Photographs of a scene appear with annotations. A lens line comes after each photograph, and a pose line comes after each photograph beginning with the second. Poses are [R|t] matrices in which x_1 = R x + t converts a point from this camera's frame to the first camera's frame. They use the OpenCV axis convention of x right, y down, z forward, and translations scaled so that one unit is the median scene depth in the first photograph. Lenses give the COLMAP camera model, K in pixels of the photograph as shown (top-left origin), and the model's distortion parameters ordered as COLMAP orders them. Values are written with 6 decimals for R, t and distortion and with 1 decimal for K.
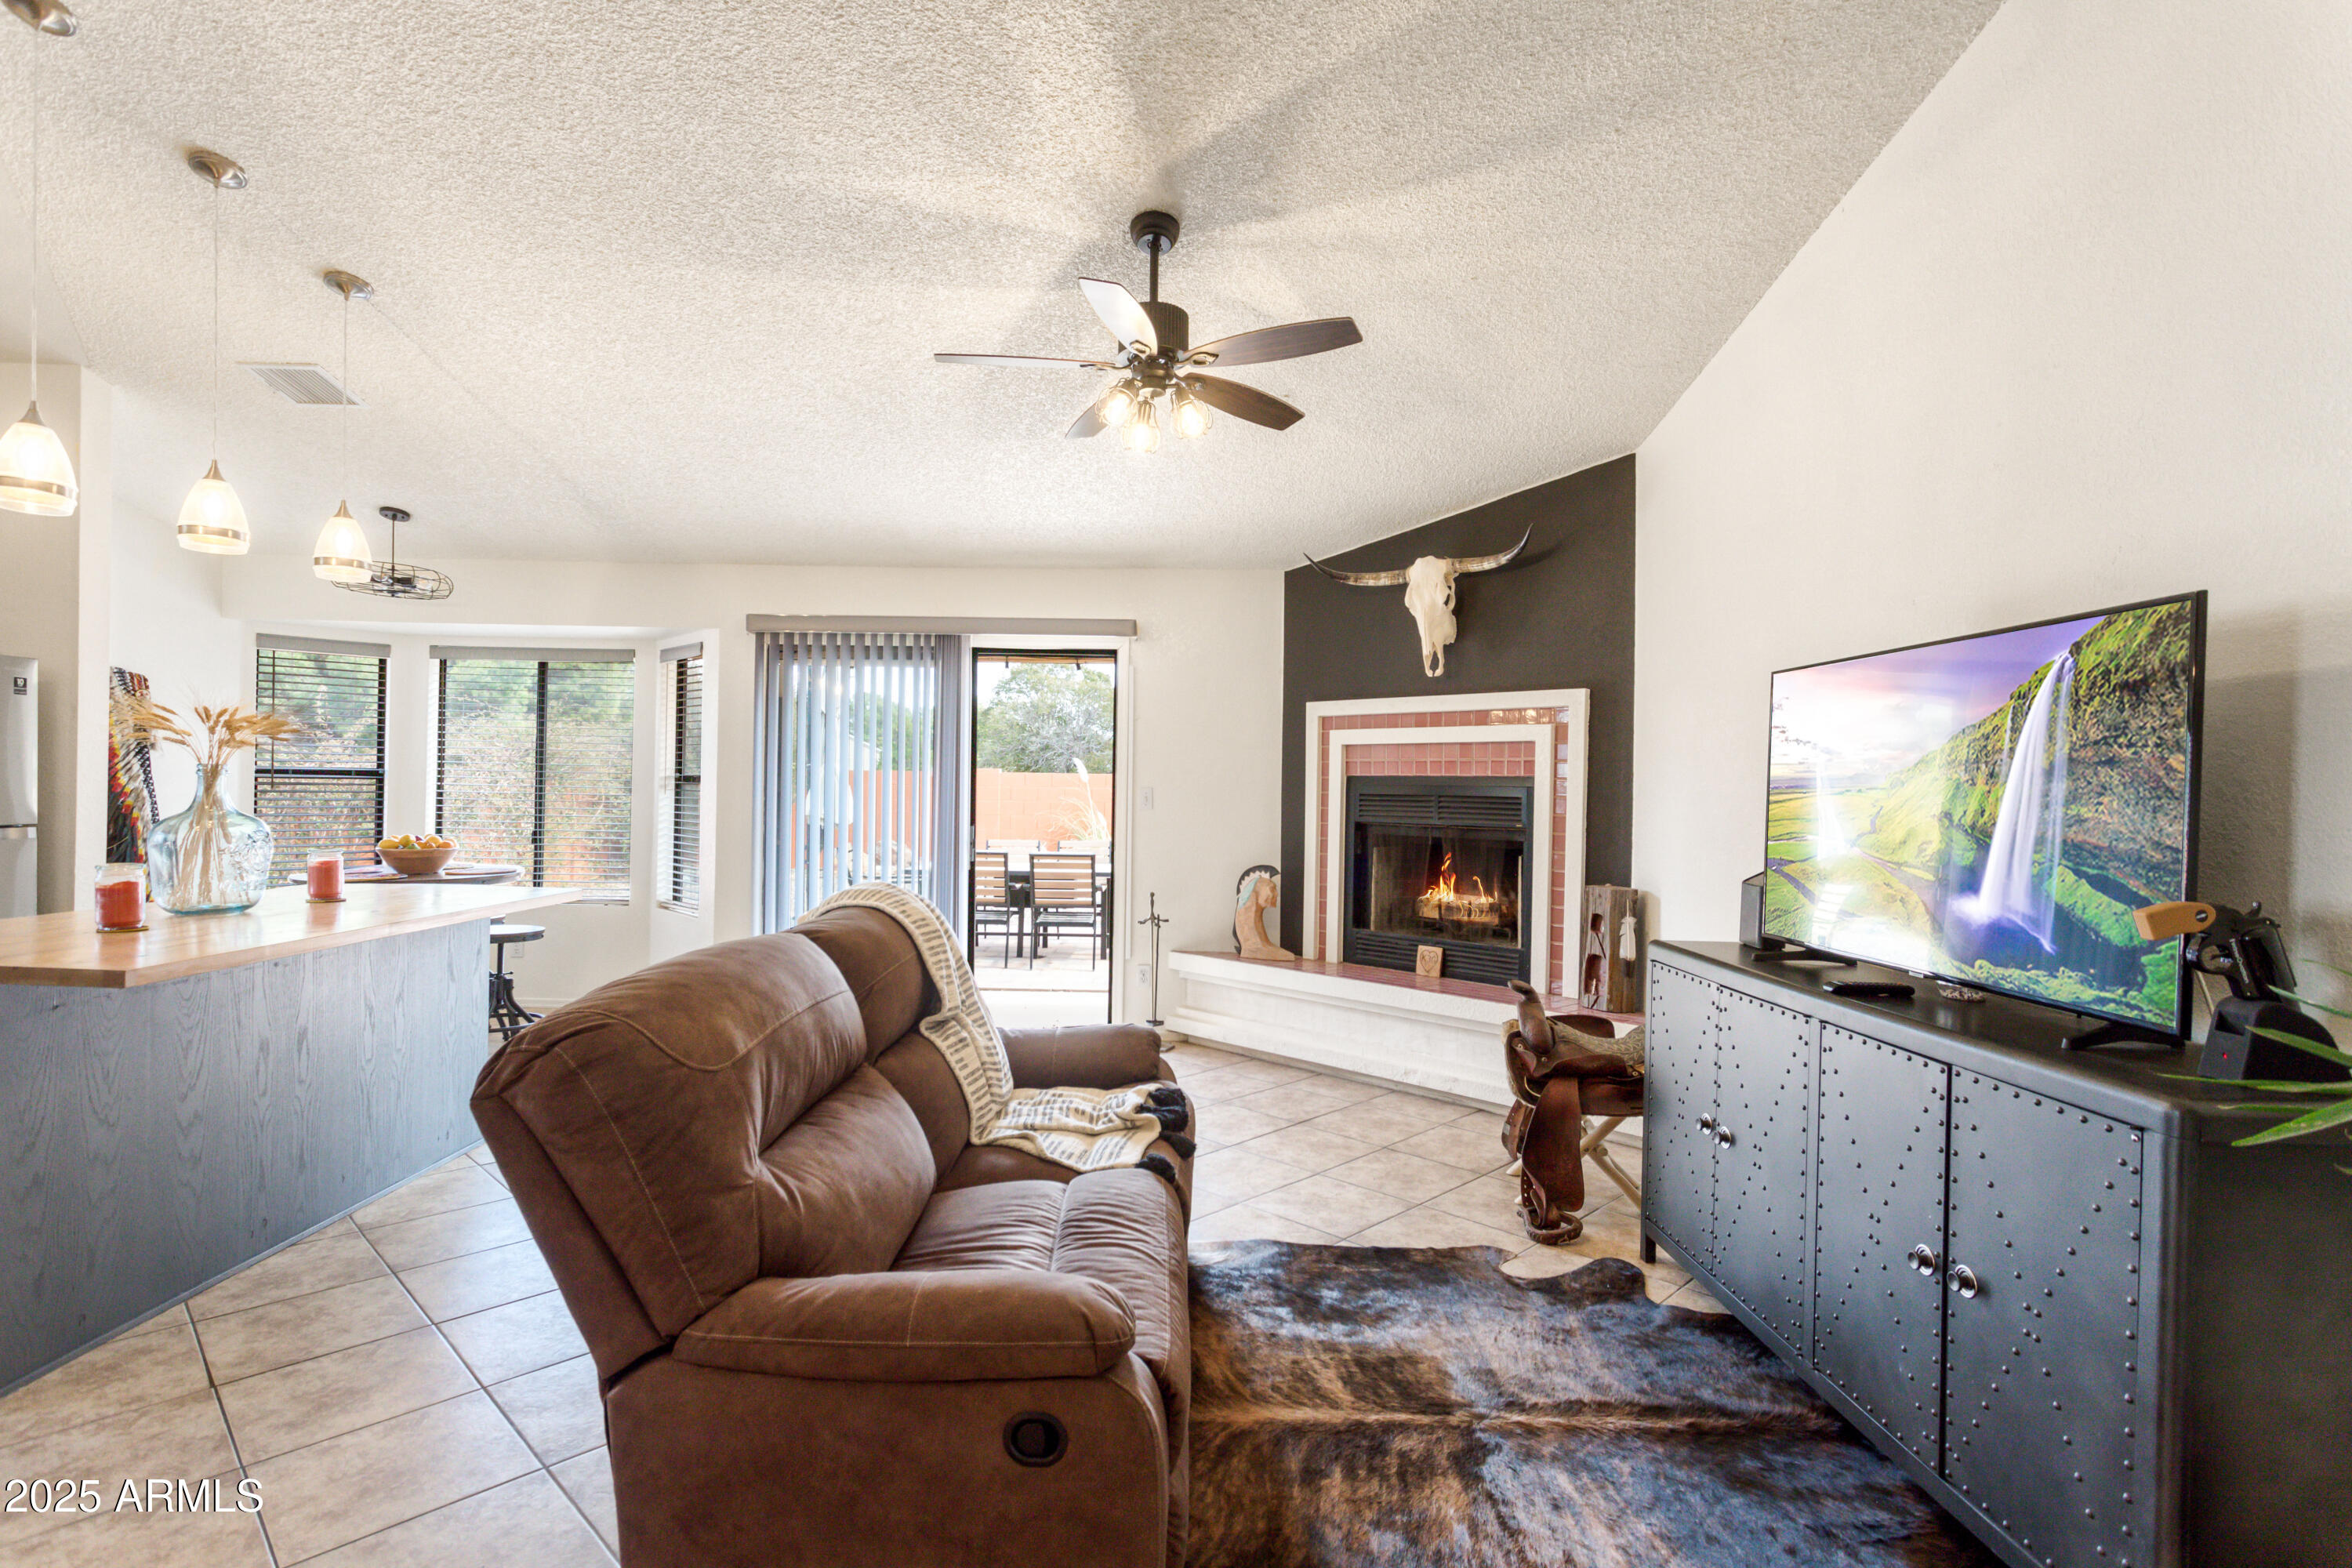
lens RADIAL K [[1140.7, 0, 1179.1], [0, 1140.7, 777.3], [0, 0, 1]] dist [0.004891, -0.000301]
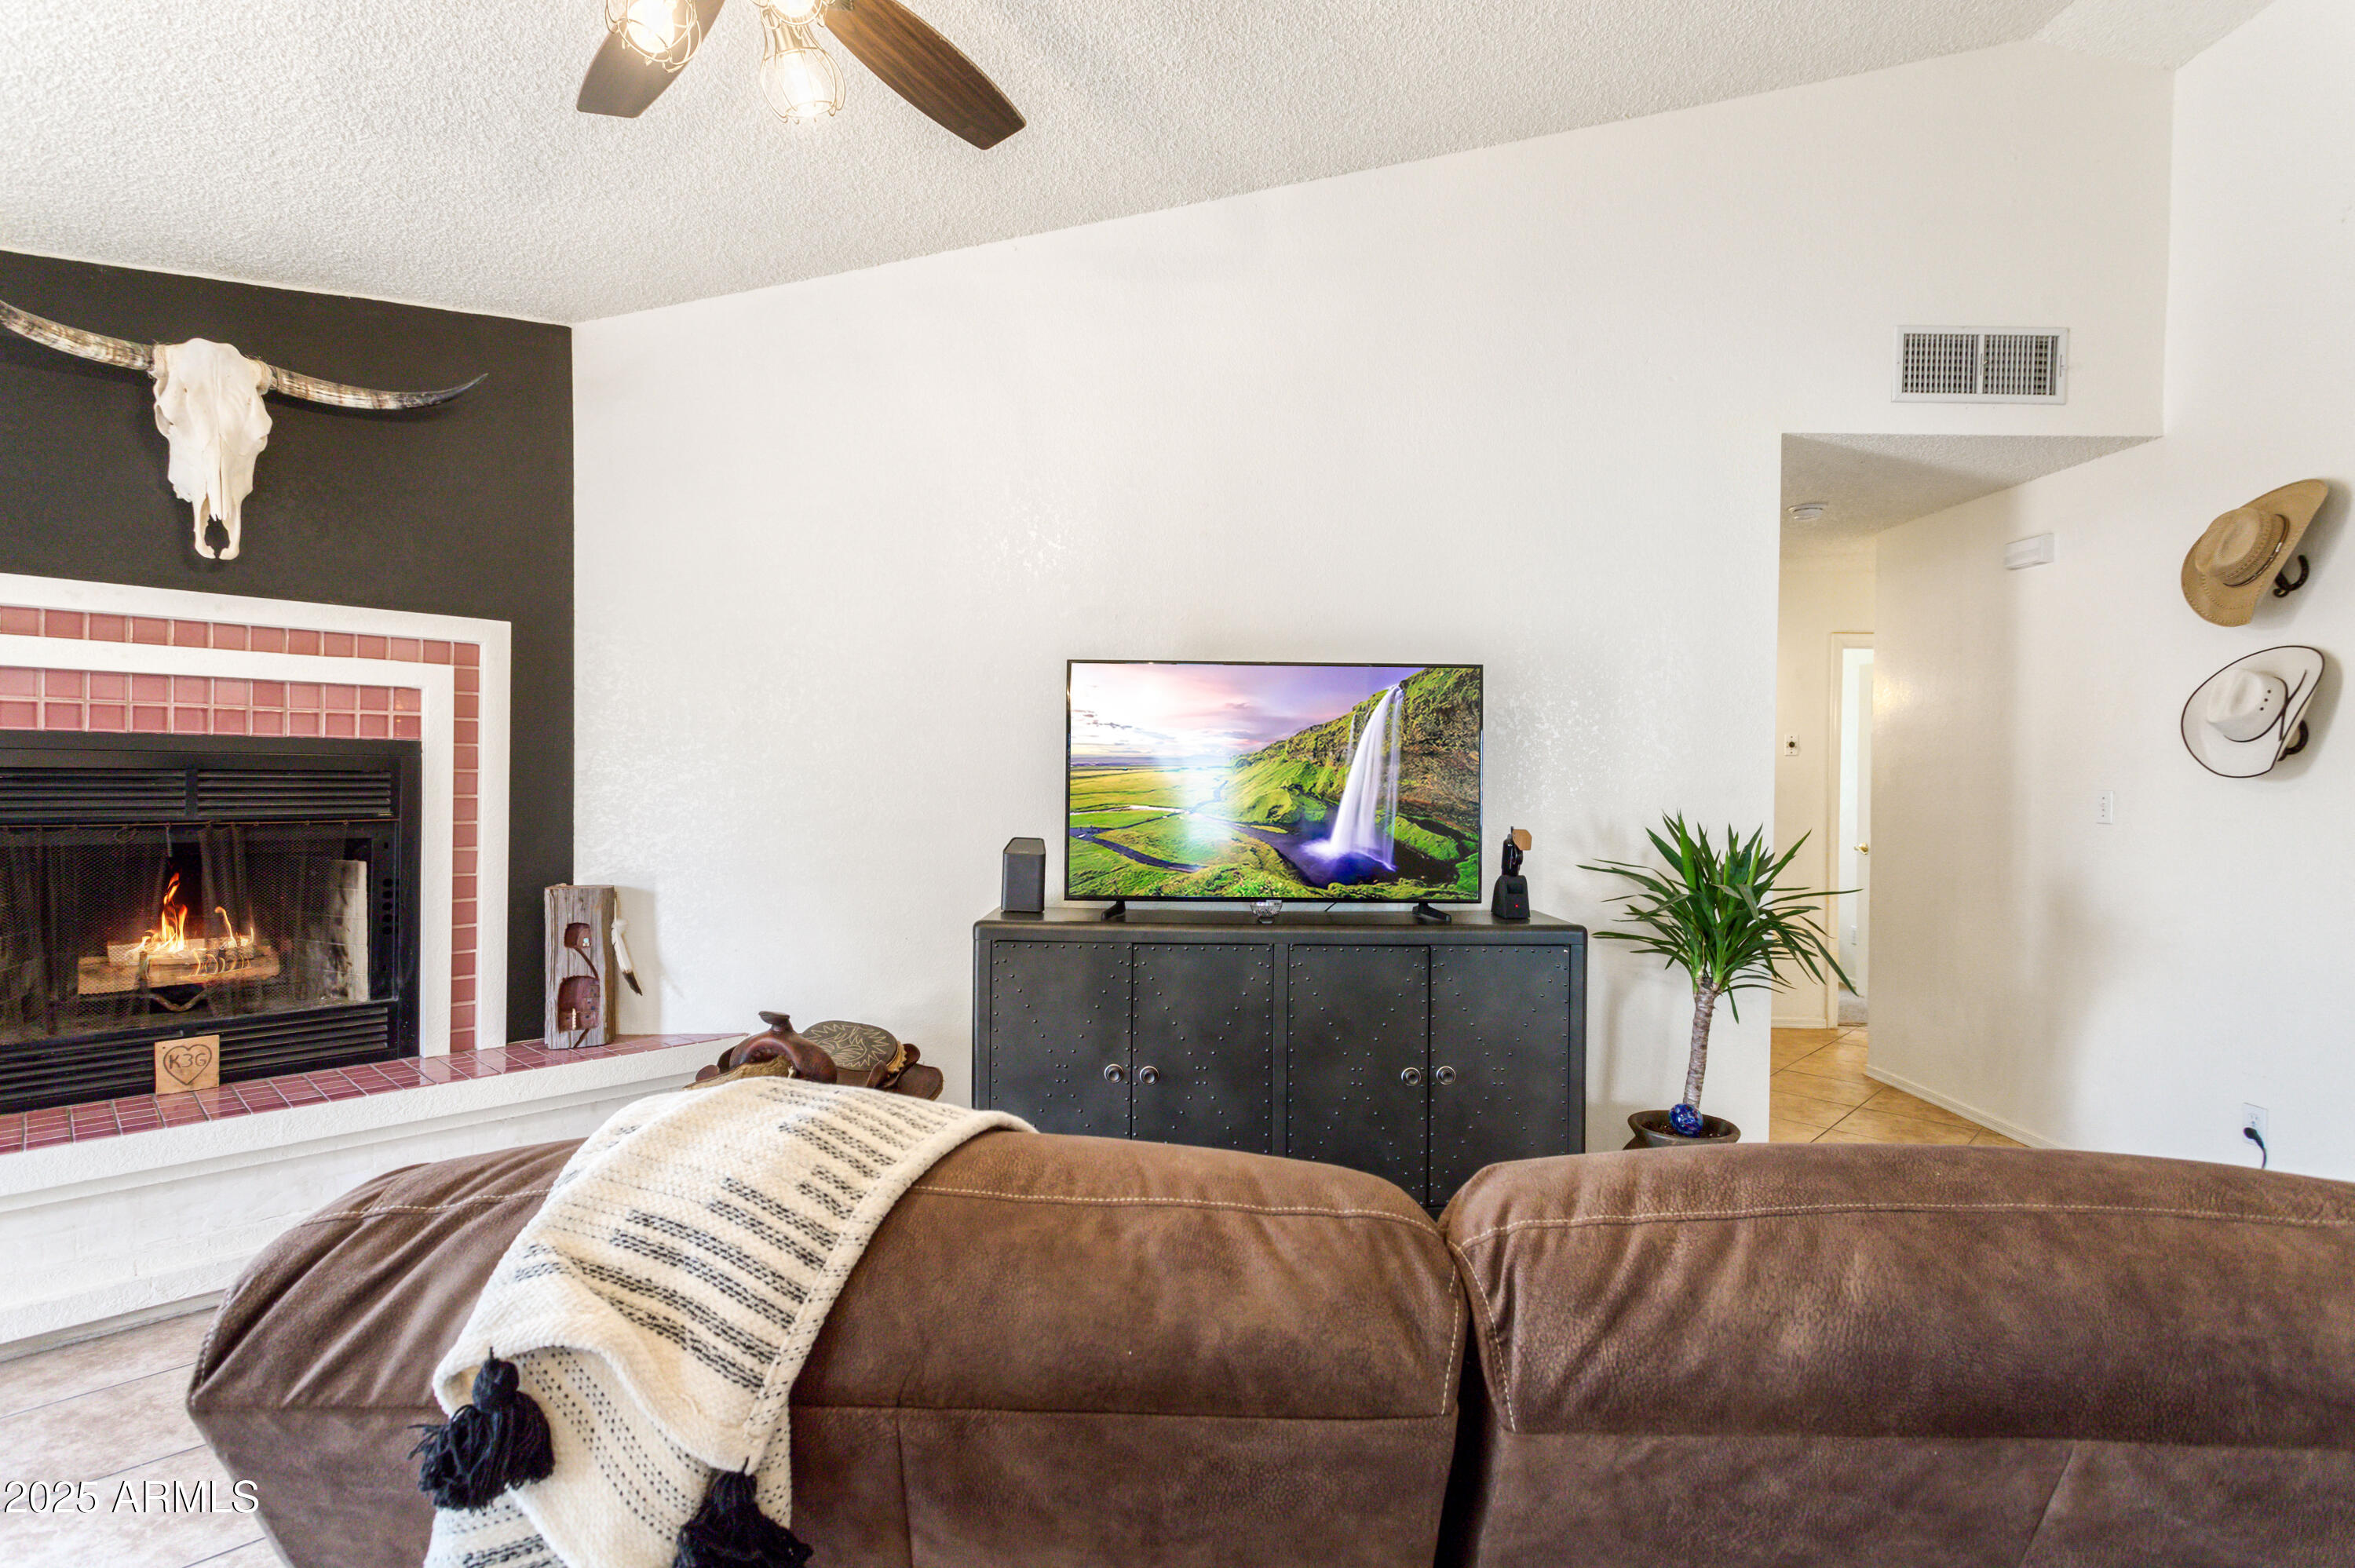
lens RADIAL K [[1132.1, 0, 1174.7], [0, 1132.1, 776.8], [0, 0, 1]] dist [0.006359, 0.000987]
pose [[0.009602, -0.019099, 0.999771, -0.364986], [-0.021210, 0.999589, 0.019300, -0.001507], [-0.999729, -0.021391, 0.009193, 0.560505]]
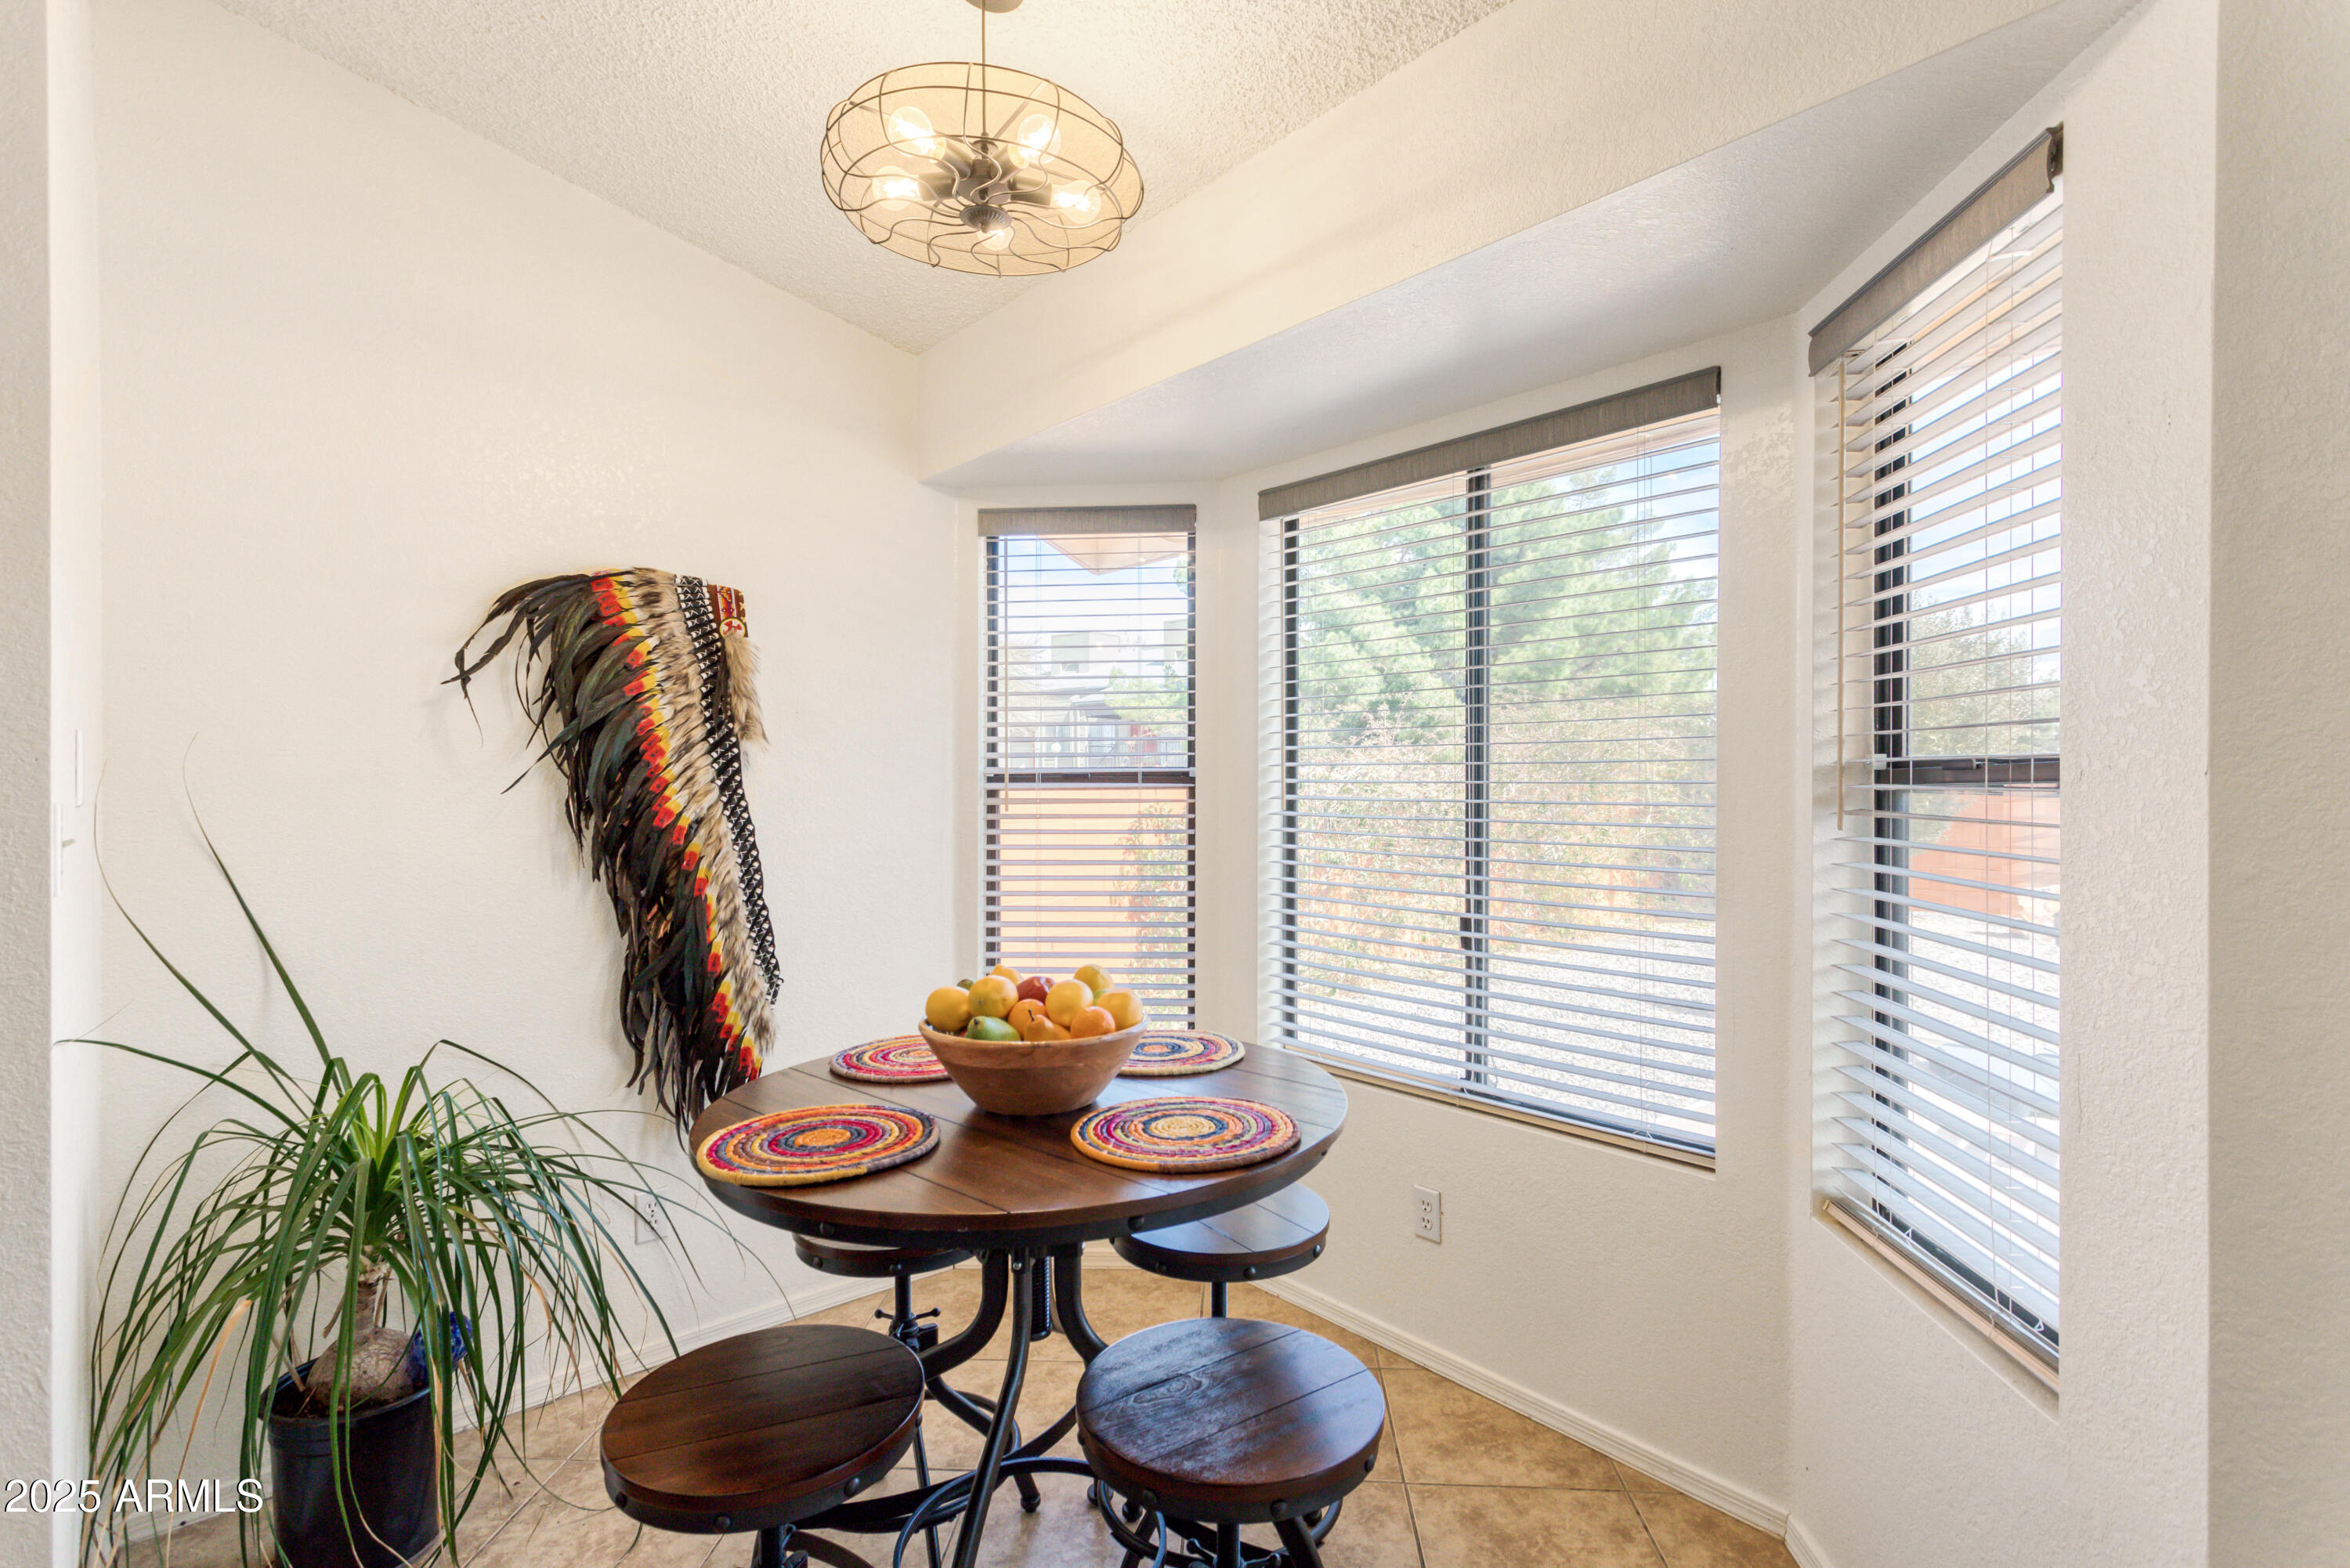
lens RADIAL K [[1167.3, 0, 1167.6], [0, 1167.3, 795.7], [0, 0, 1]] dist [0.000720, 0.000334]
pose [[0.641638, -0.008643, -0.766959, -0.444346], [0.021270, 0.999752, 0.006528, 0.001168], [0.766713, -0.020502, 0.641663, 0.914124]]
